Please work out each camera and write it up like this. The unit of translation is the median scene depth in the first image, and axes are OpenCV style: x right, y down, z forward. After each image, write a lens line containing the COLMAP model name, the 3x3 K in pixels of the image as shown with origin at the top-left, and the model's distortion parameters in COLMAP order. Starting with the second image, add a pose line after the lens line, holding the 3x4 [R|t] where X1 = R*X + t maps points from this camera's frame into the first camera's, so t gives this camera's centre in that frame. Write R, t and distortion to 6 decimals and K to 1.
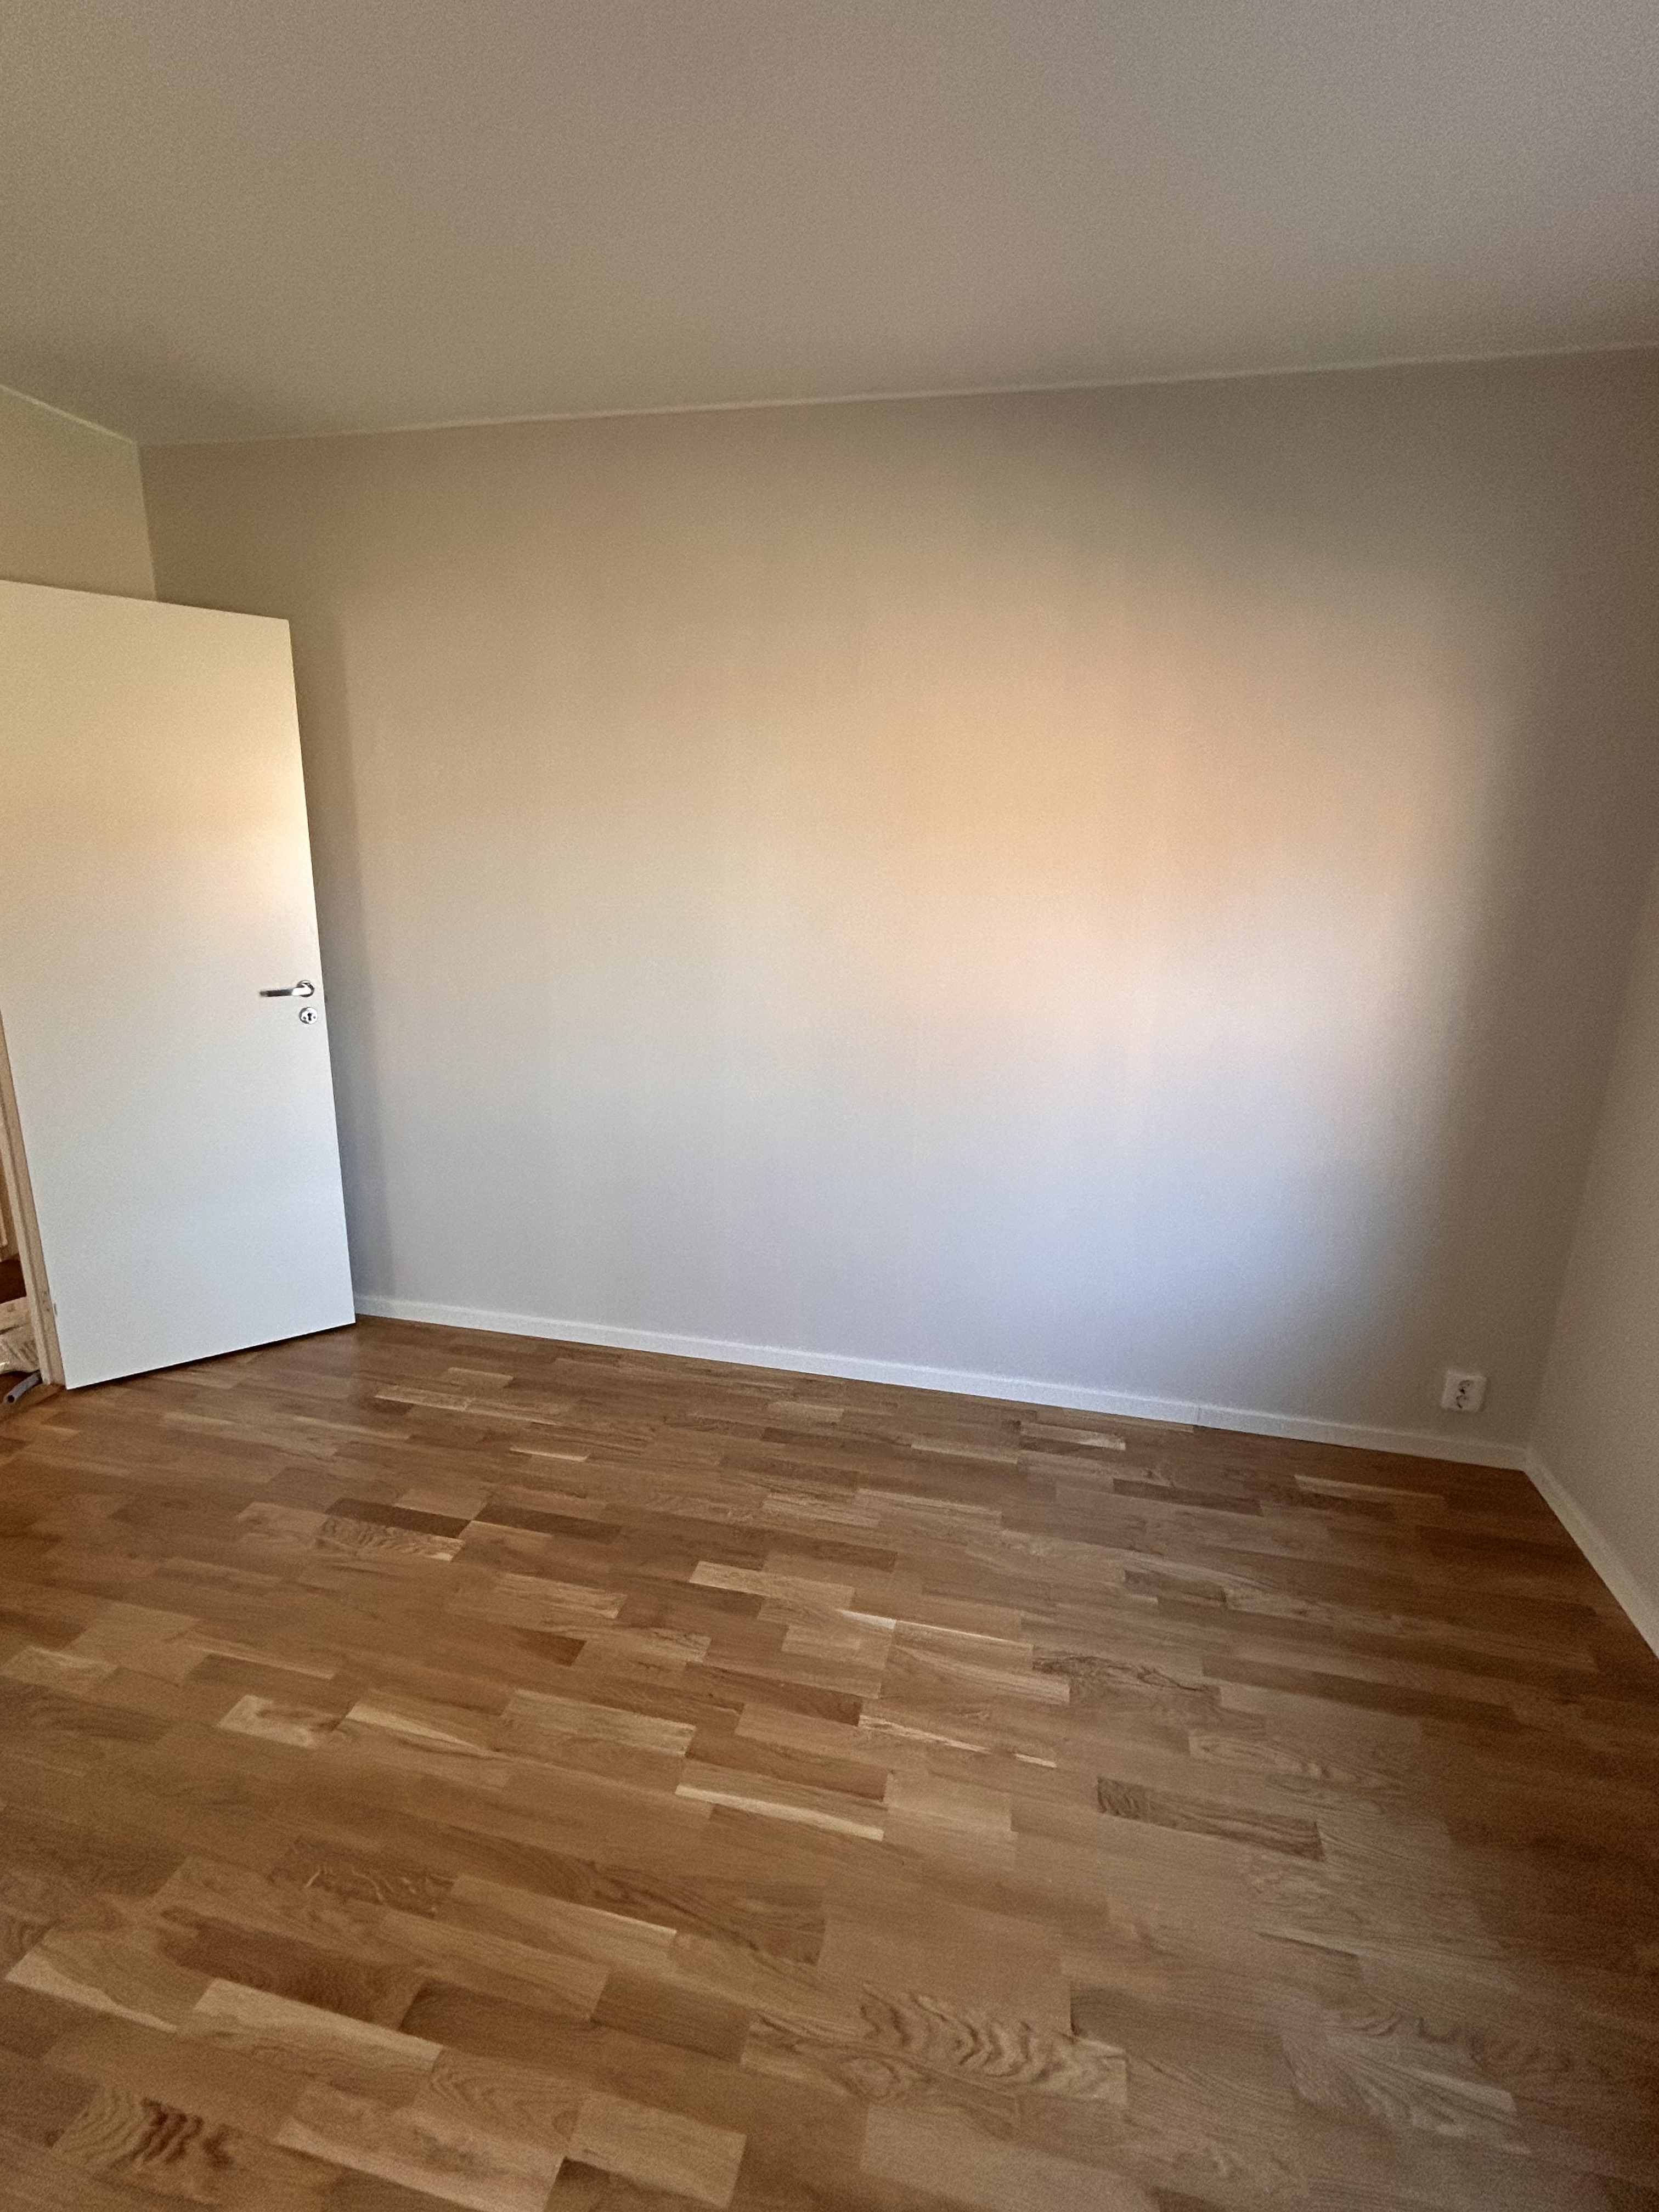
lens RADIAL K [[1022.0, 0, 833.0], [0, 1022.0, 1101.3], [0, 0, 1]] dist [-0.005220, 0.003997]
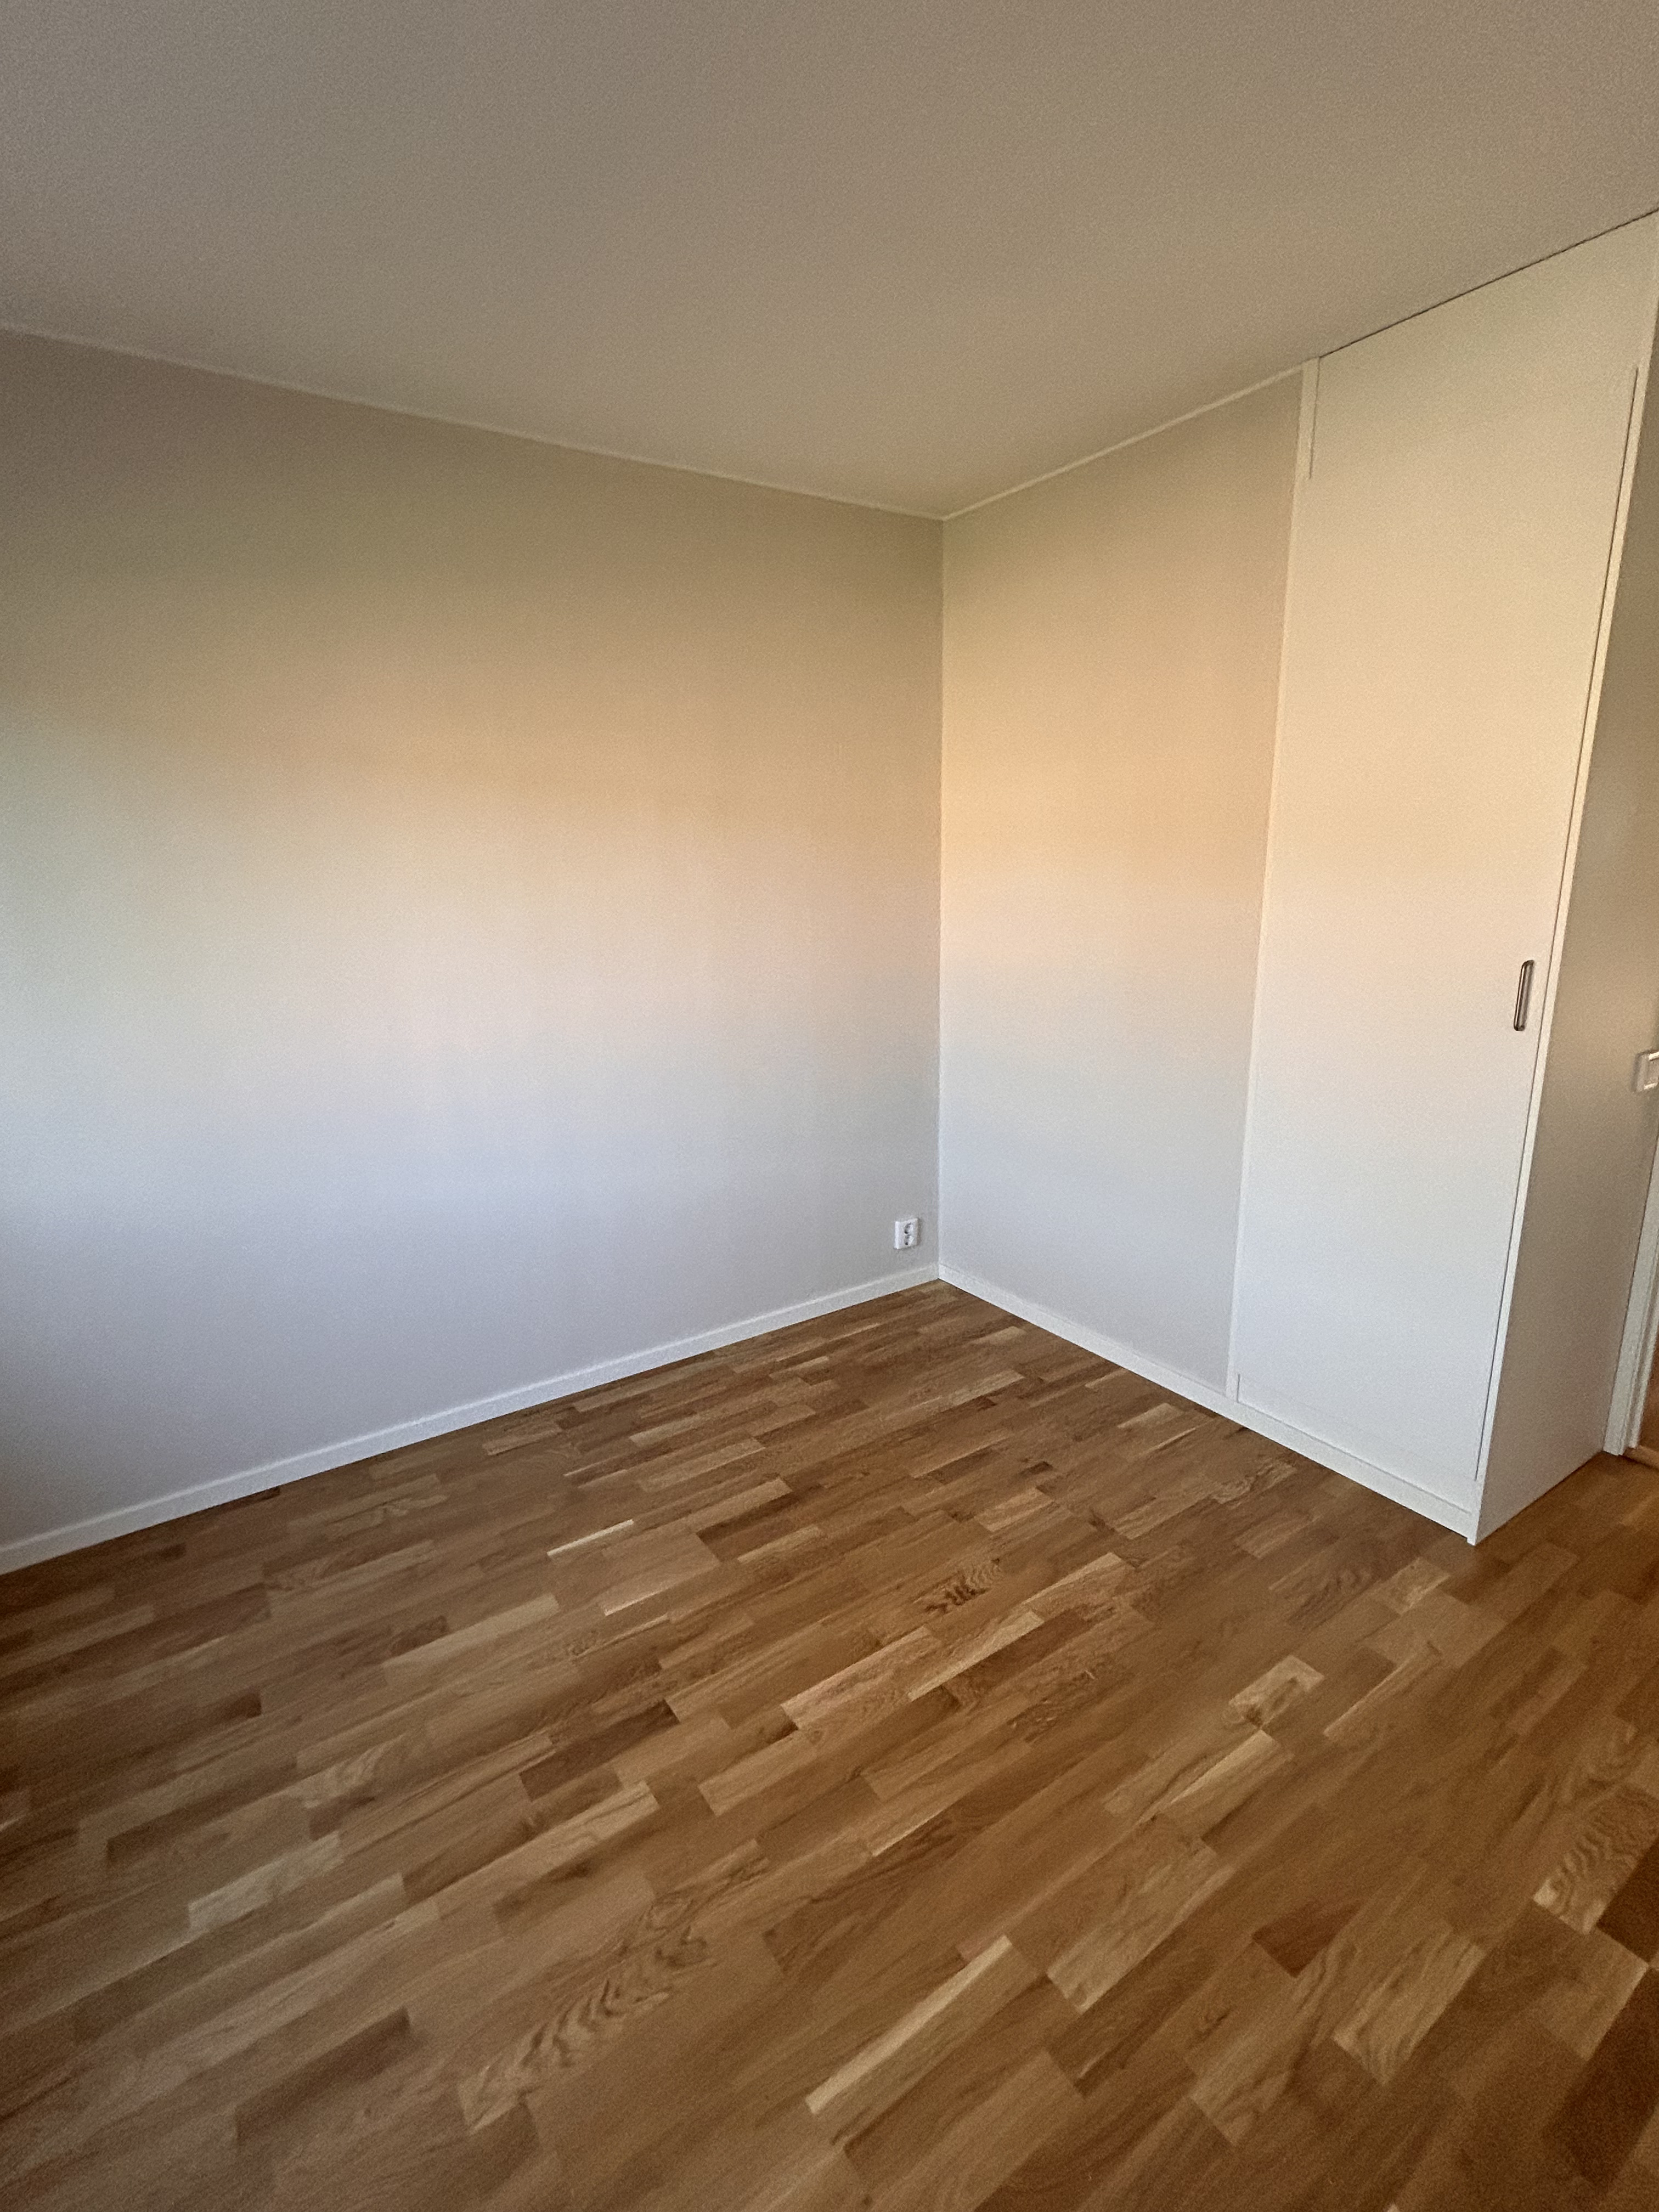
lens RADIAL K [[1022.0, 0, 833.0], [0, 1022.0, 1101.3], [0, 0, 1]] dist [-0.005220, 0.003997]
pose [[-0.682352, 0.159802, -0.713344, 0.450872], [-0.169378, 0.914699, 0.366929, -0.275210], [0.711131, 0.371199, -0.597080, 1.128712]]
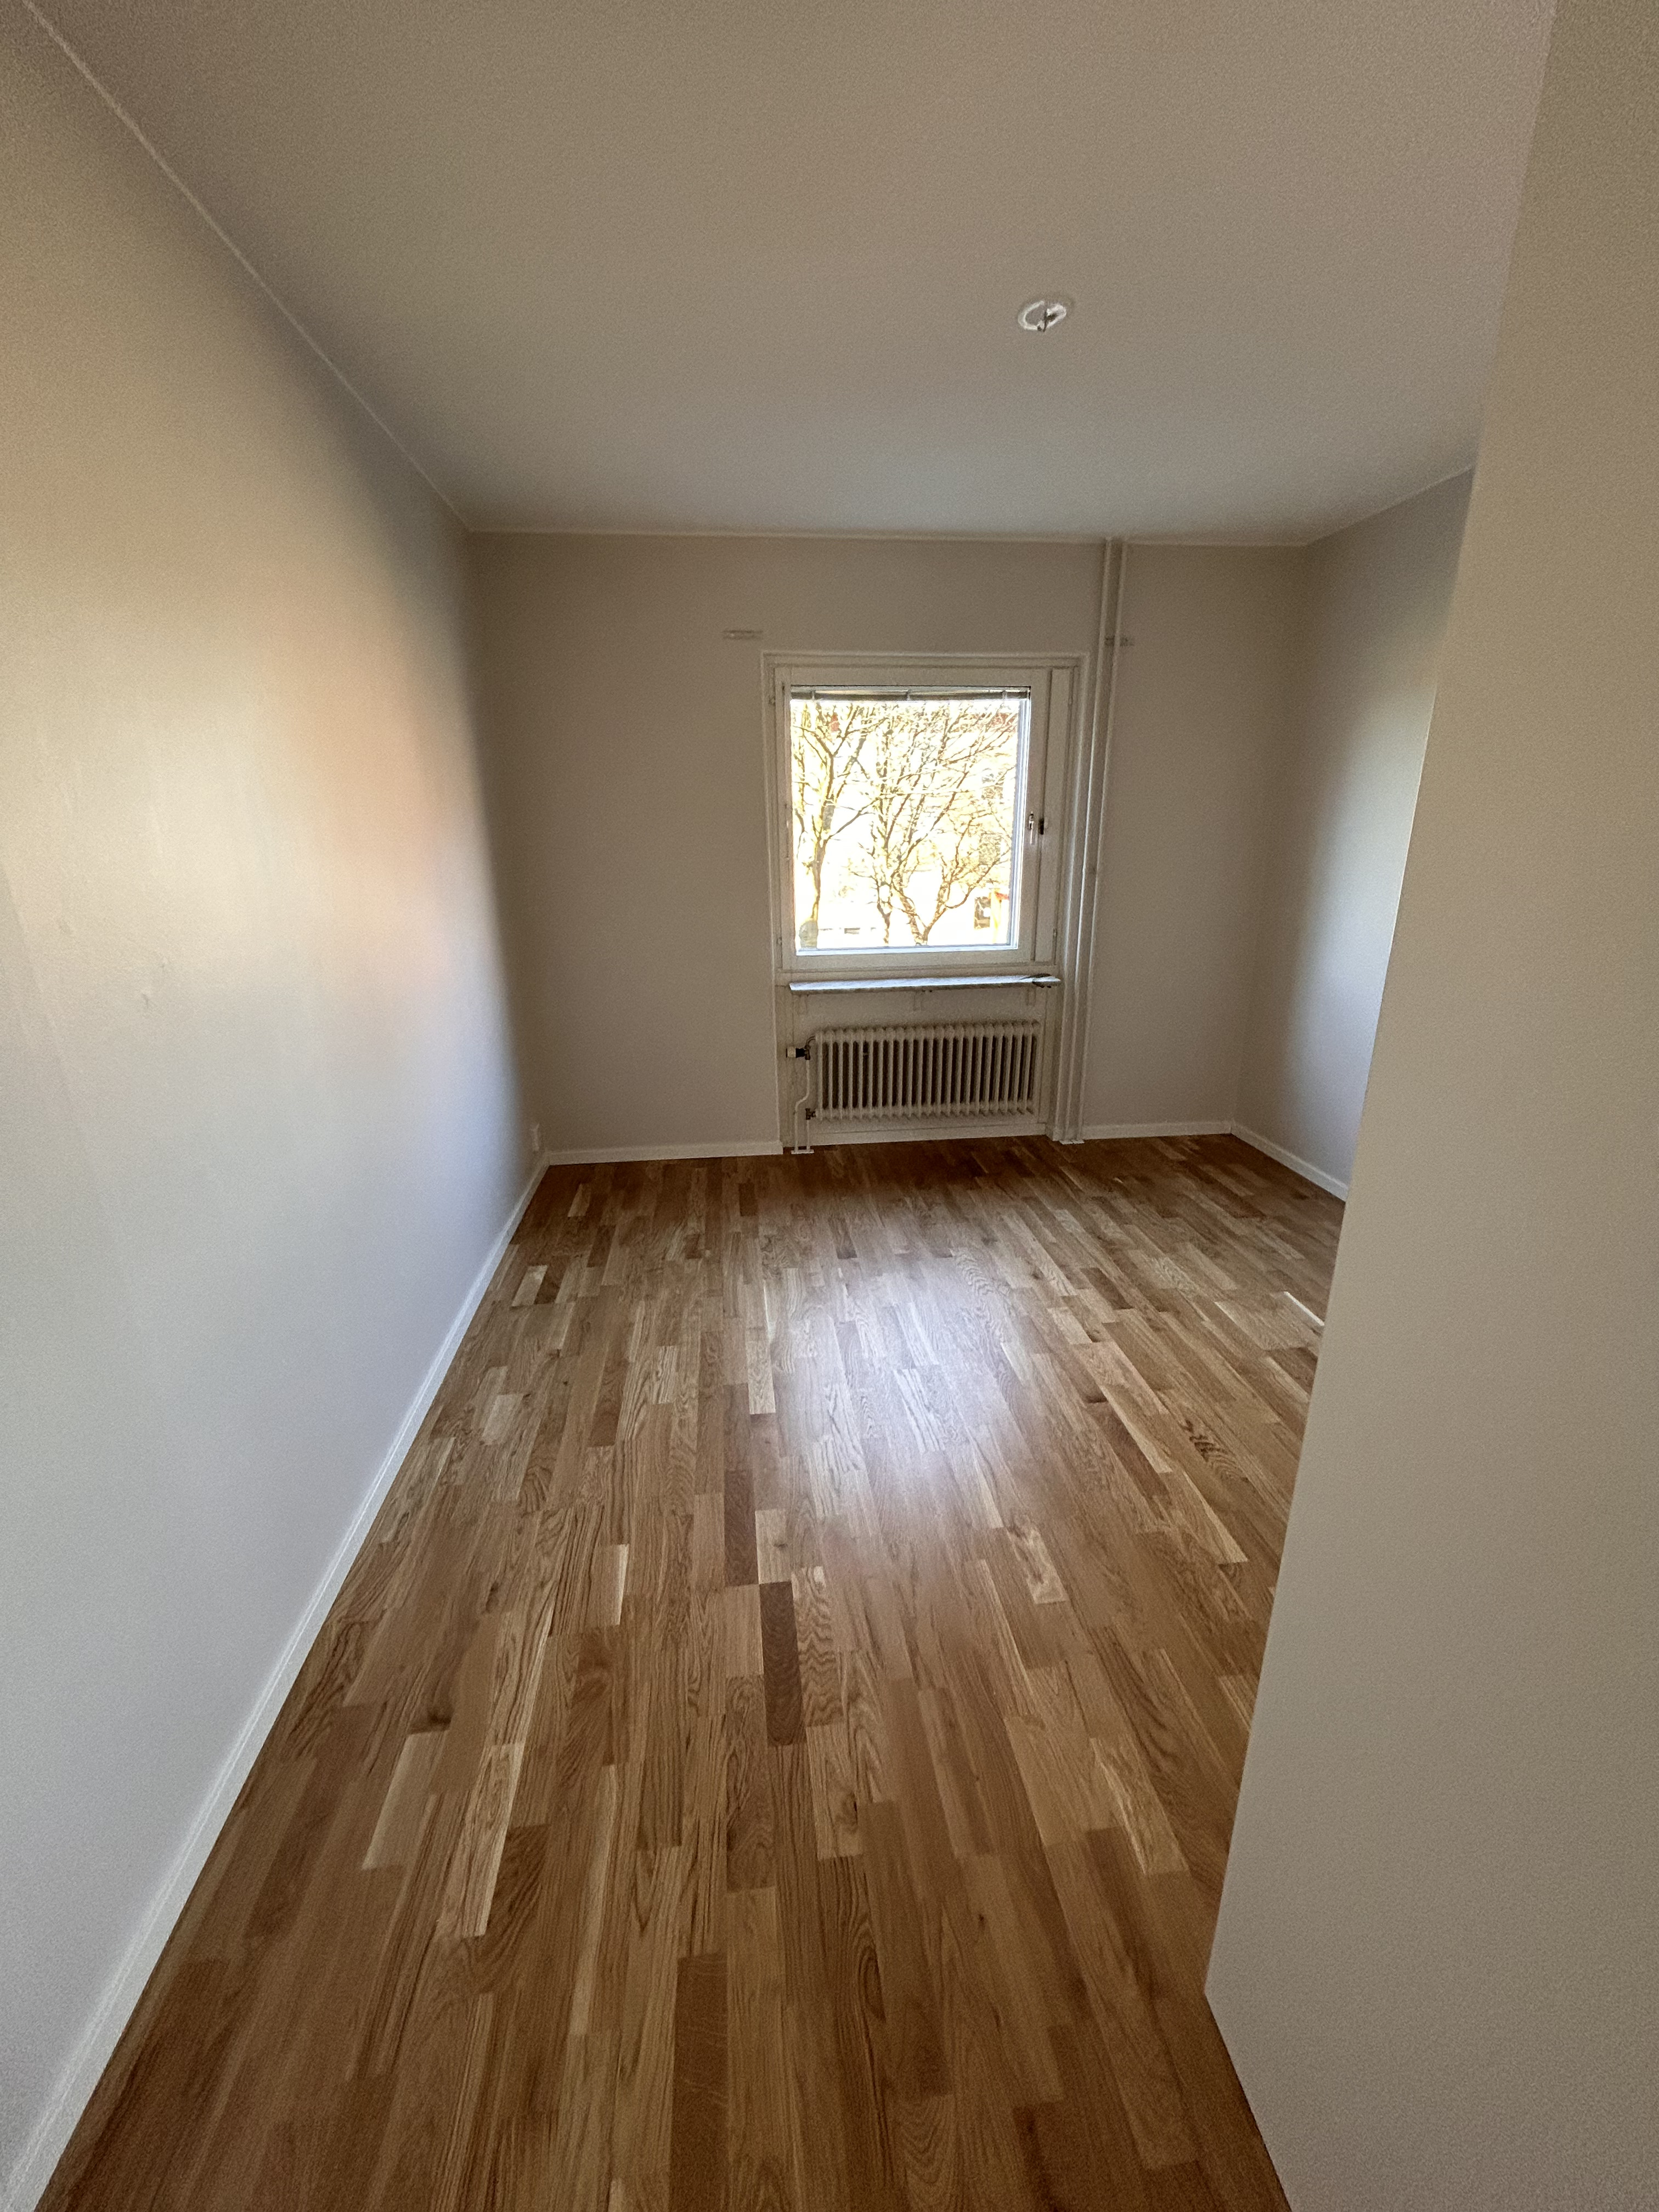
lens RADIAL K [[894.8, 0, 829.5], [0, 894.8, 1106.0], [0, 0, 1]] dist [0.001023, 0.000148]
pose [[-0.333658, -0.309470, 0.890450, -1.290693], [0.227996, 0.890046, 0.394761, -0.355266], [-0.914708, 0.334734, -0.226413, 1.339628]]
